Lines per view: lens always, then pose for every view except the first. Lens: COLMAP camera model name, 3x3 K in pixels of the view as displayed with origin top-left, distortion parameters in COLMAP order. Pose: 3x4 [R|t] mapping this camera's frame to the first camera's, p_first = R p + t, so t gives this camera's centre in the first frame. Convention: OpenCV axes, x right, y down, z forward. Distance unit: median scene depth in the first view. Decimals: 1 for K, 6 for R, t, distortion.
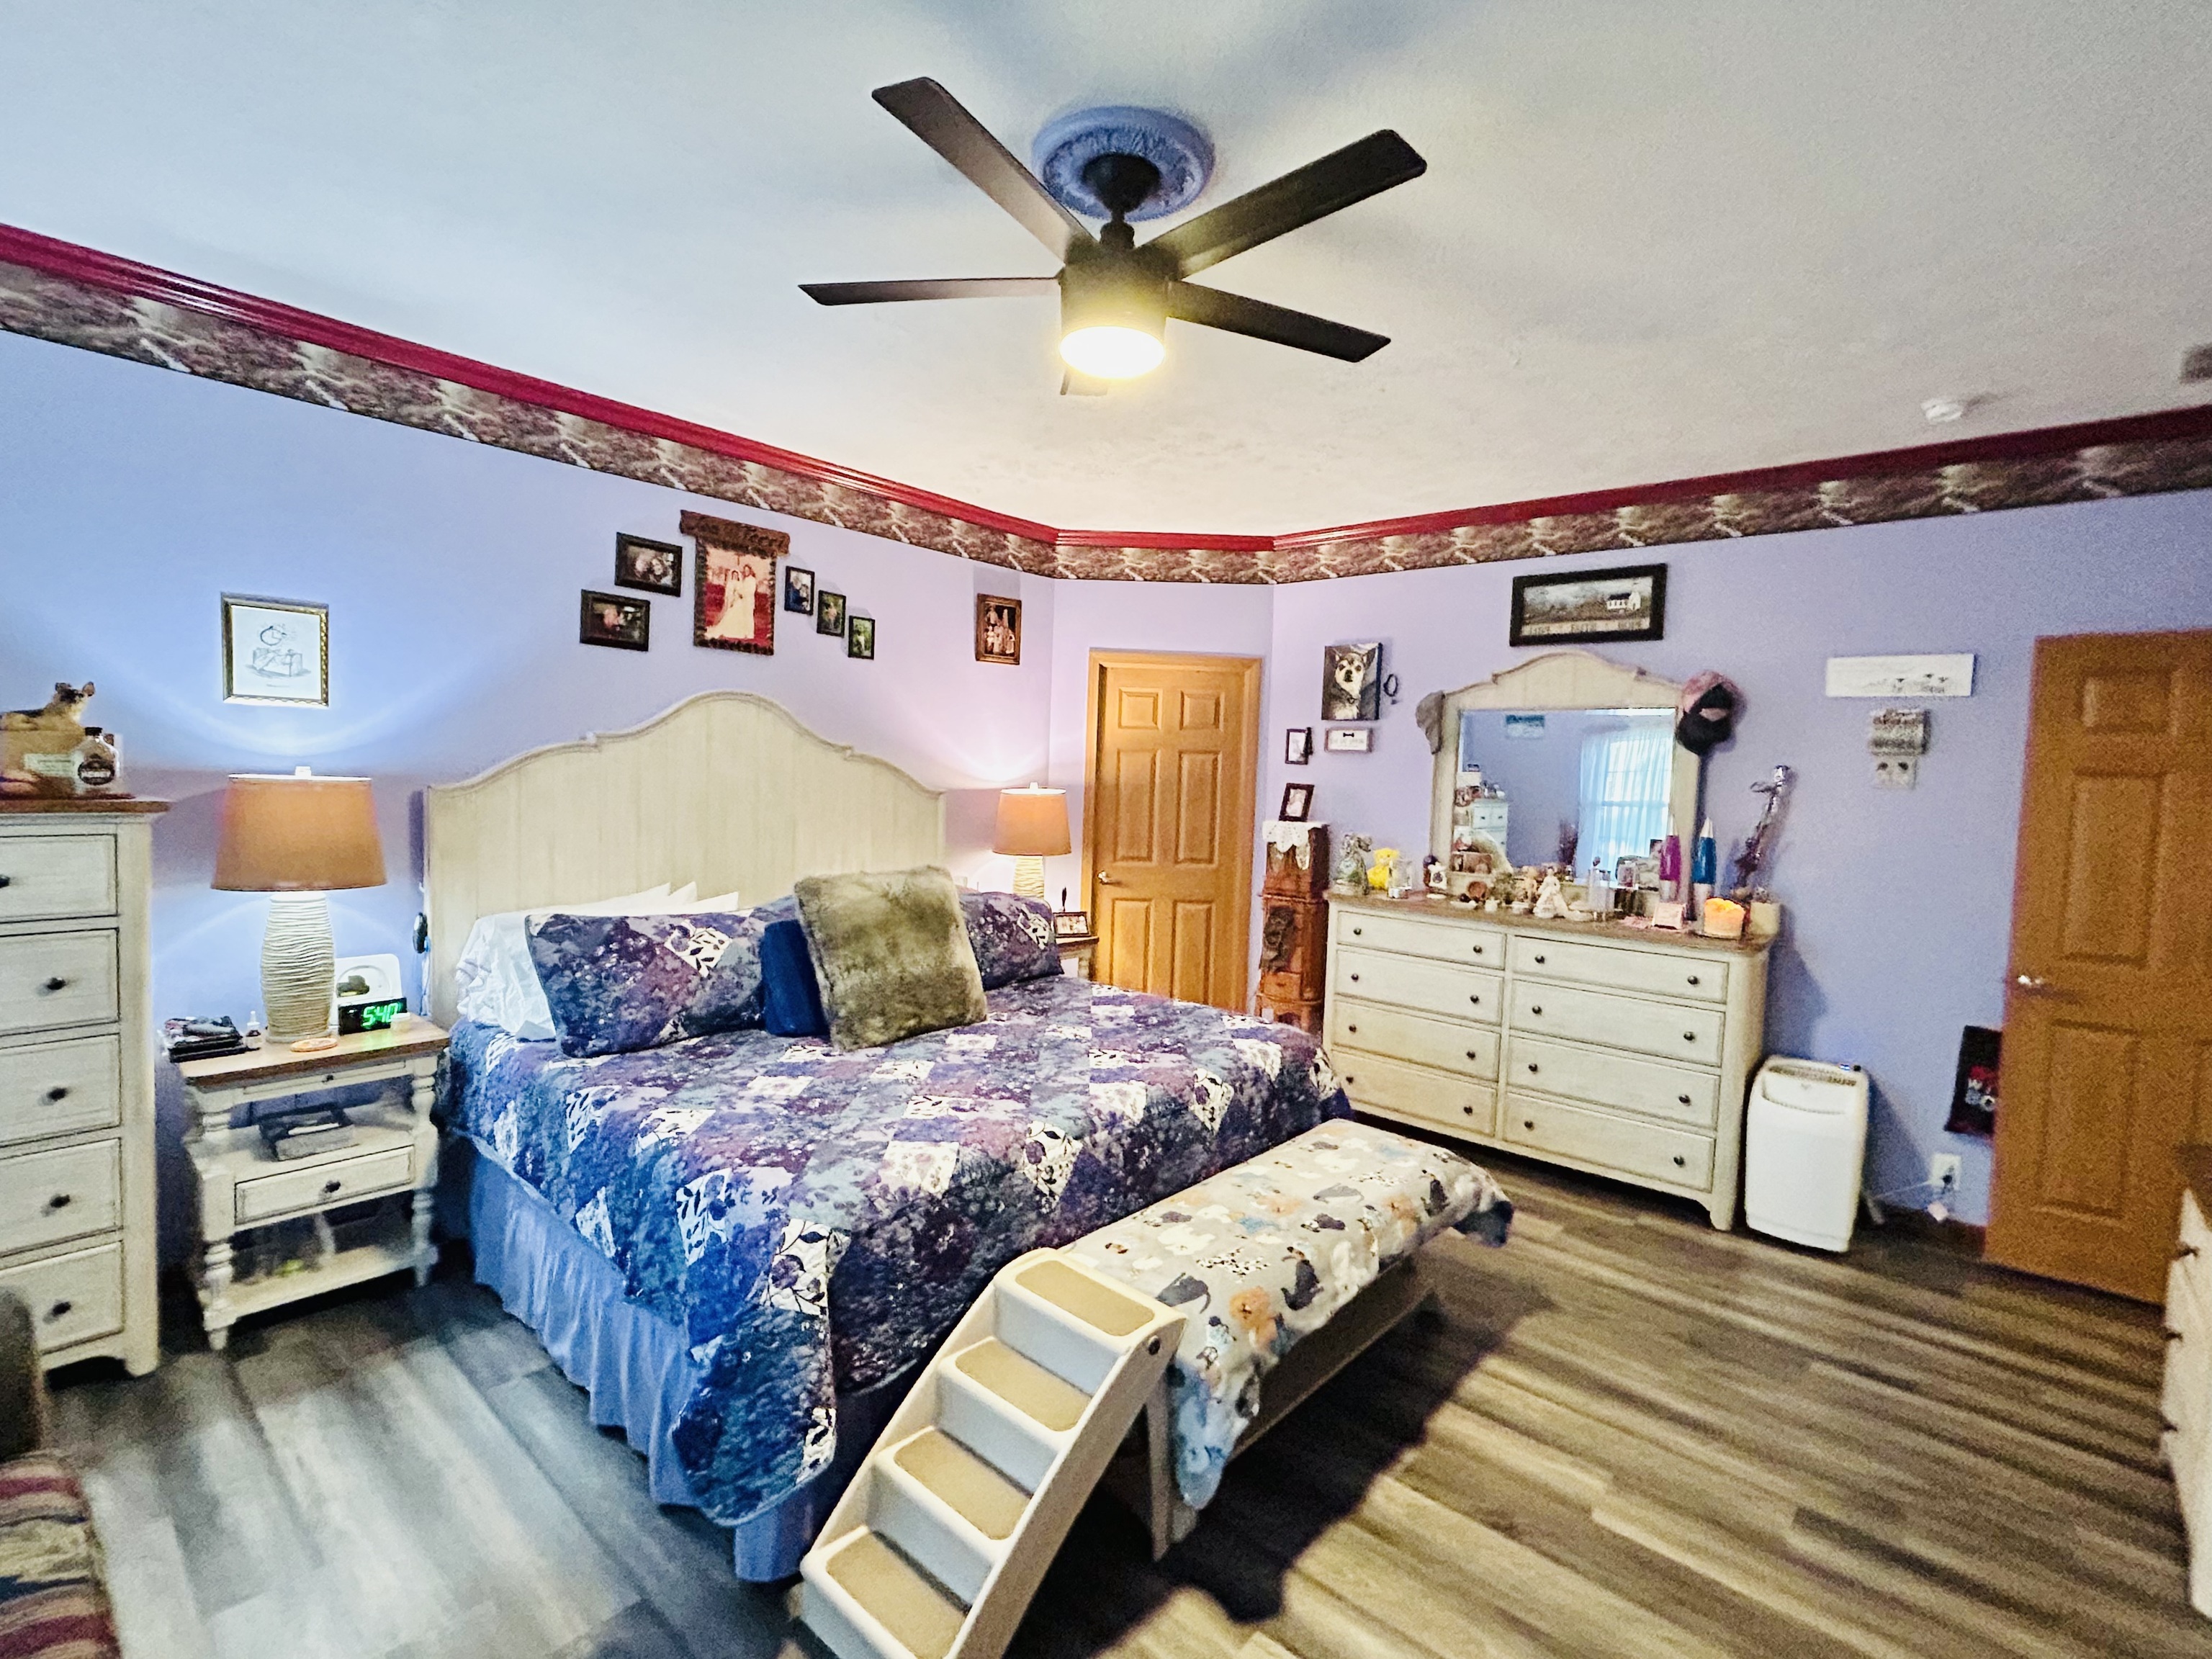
lens RADIAL K [[1015.8, 0, 1105.6], [0, 1015.8, 832.7], [0, 0, 1]] dist [-0.000085, 0.000269]
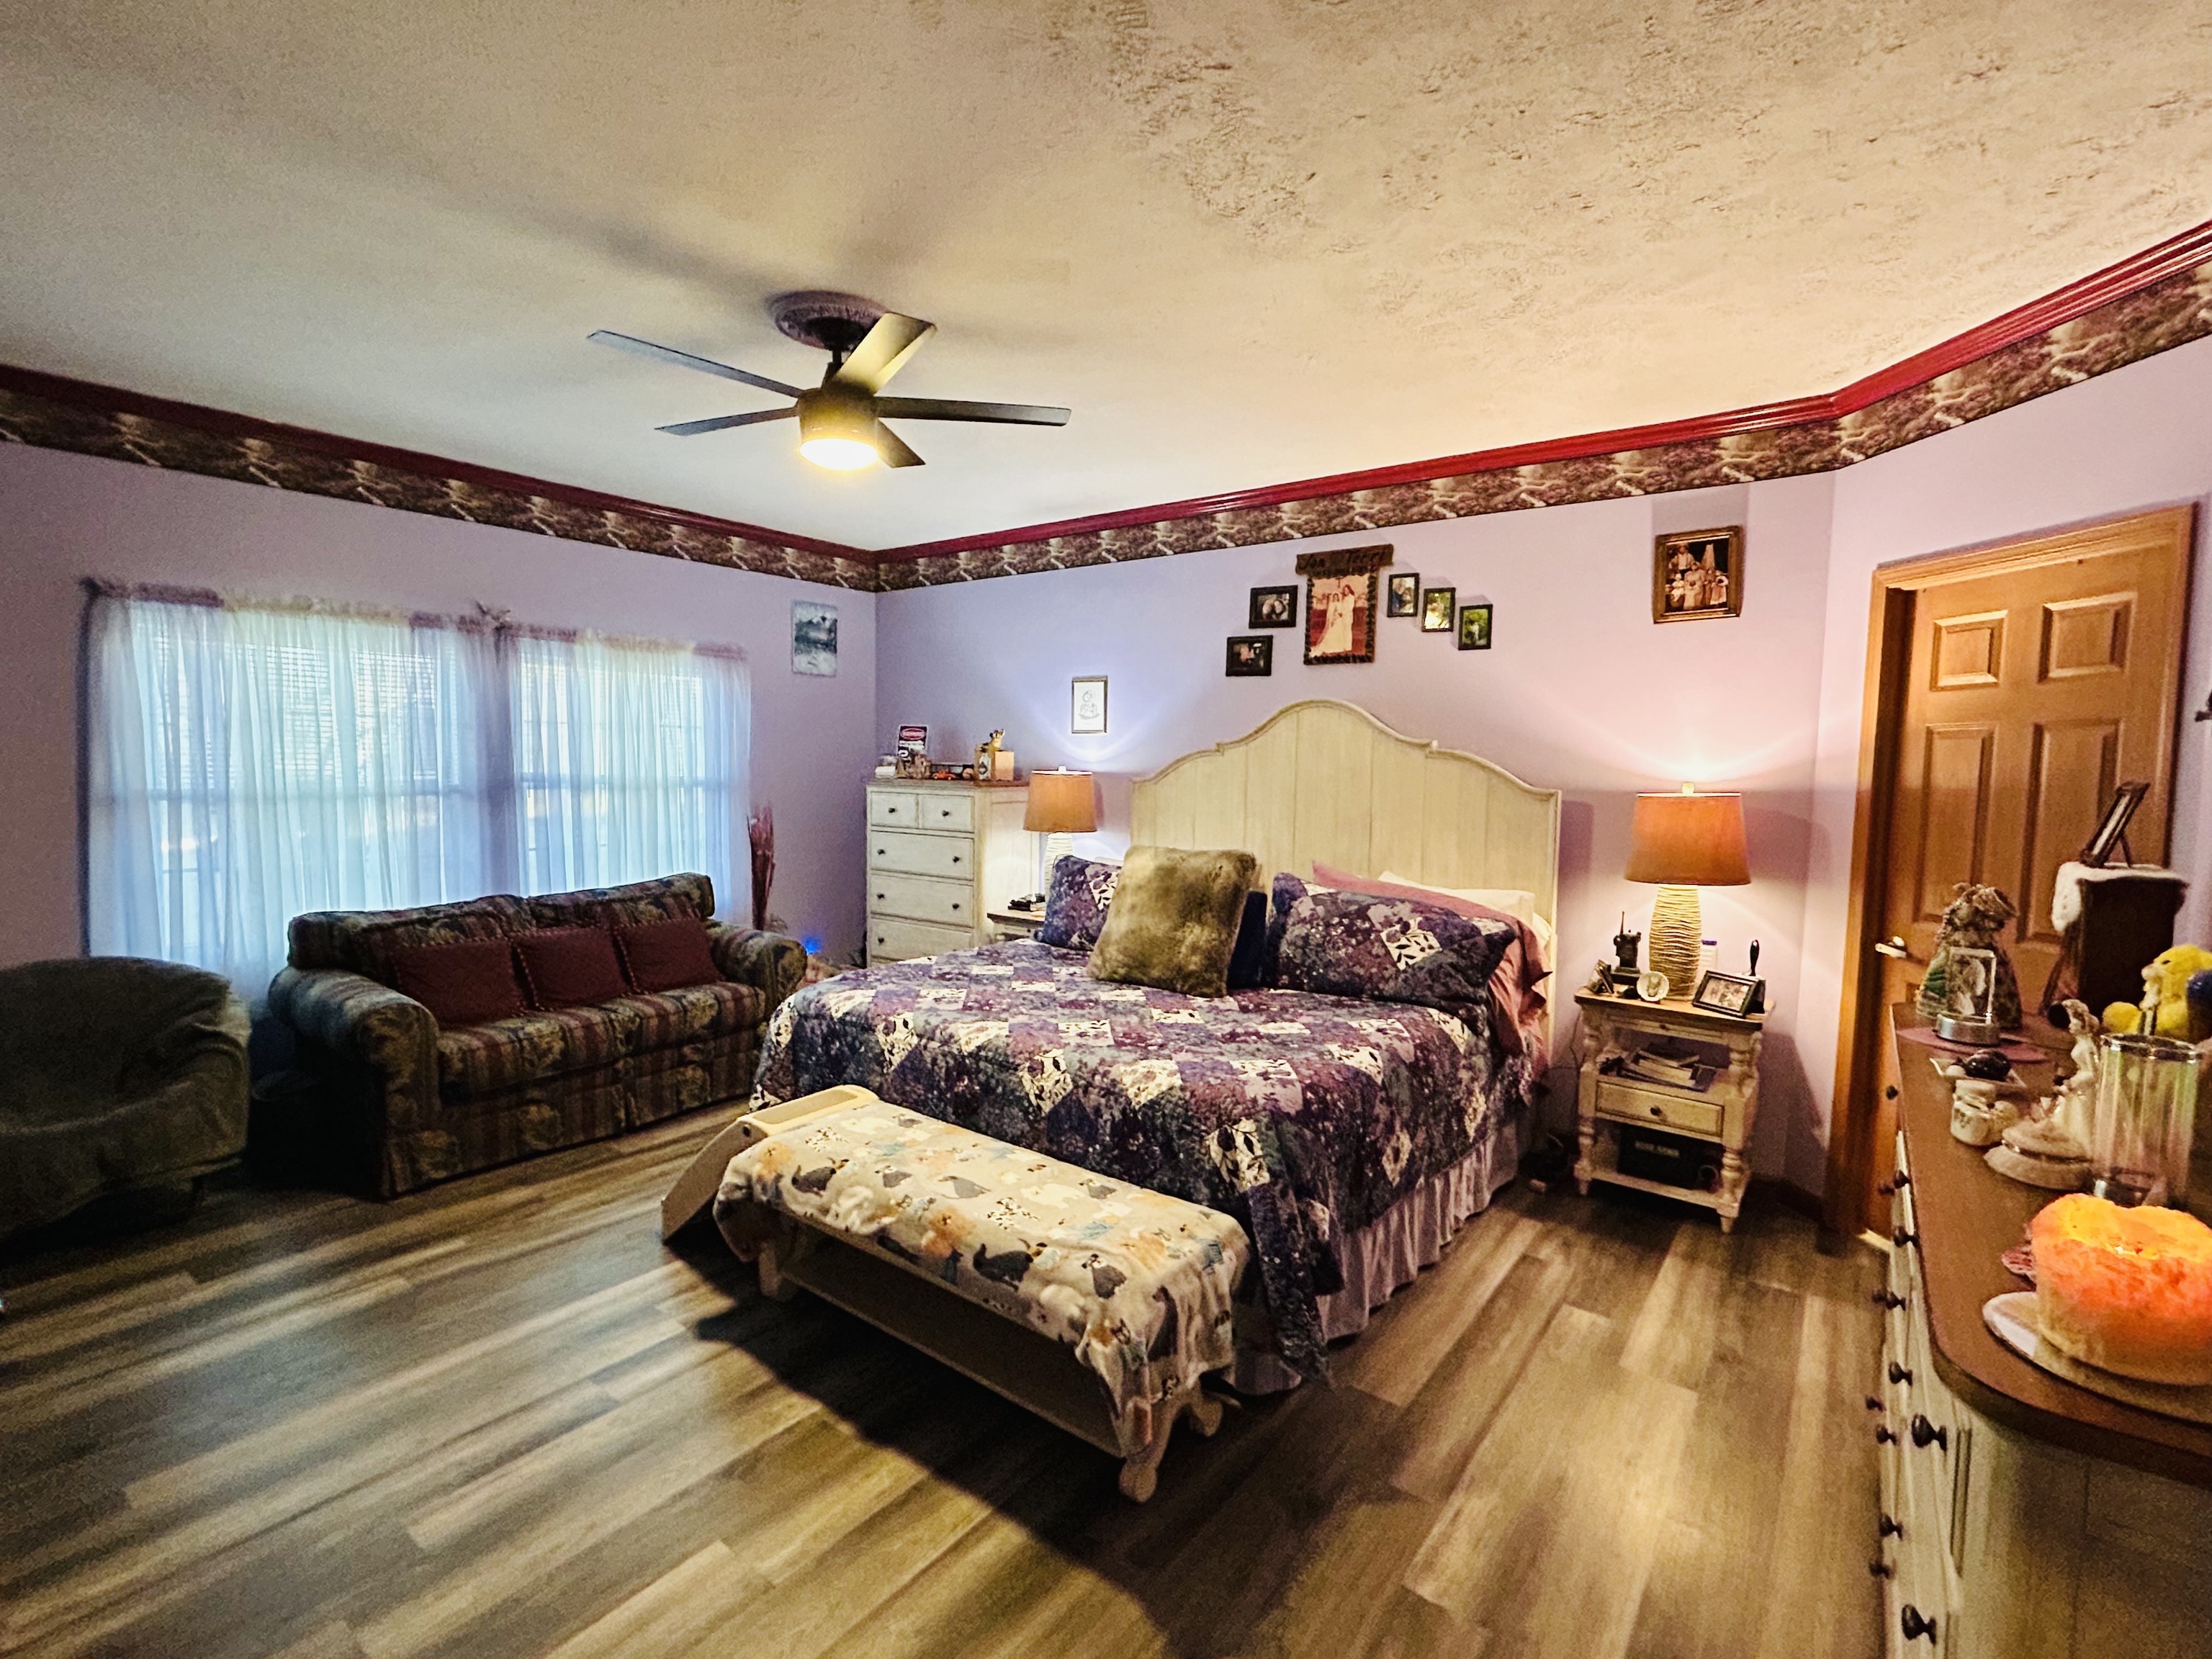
lens RADIAL K [[1015.8, 0, 1104.3], [0, 1015.8, 828.5], [0, 0, 1]] dist [-0.000085, 0.000269]
pose [[0.071046, 0.038404, -0.996733, 0.794680], [-0.072503, 0.996814, 0.033239, -0.014501], [0.994835, 0.069905, 0.073604, 0.702674]]
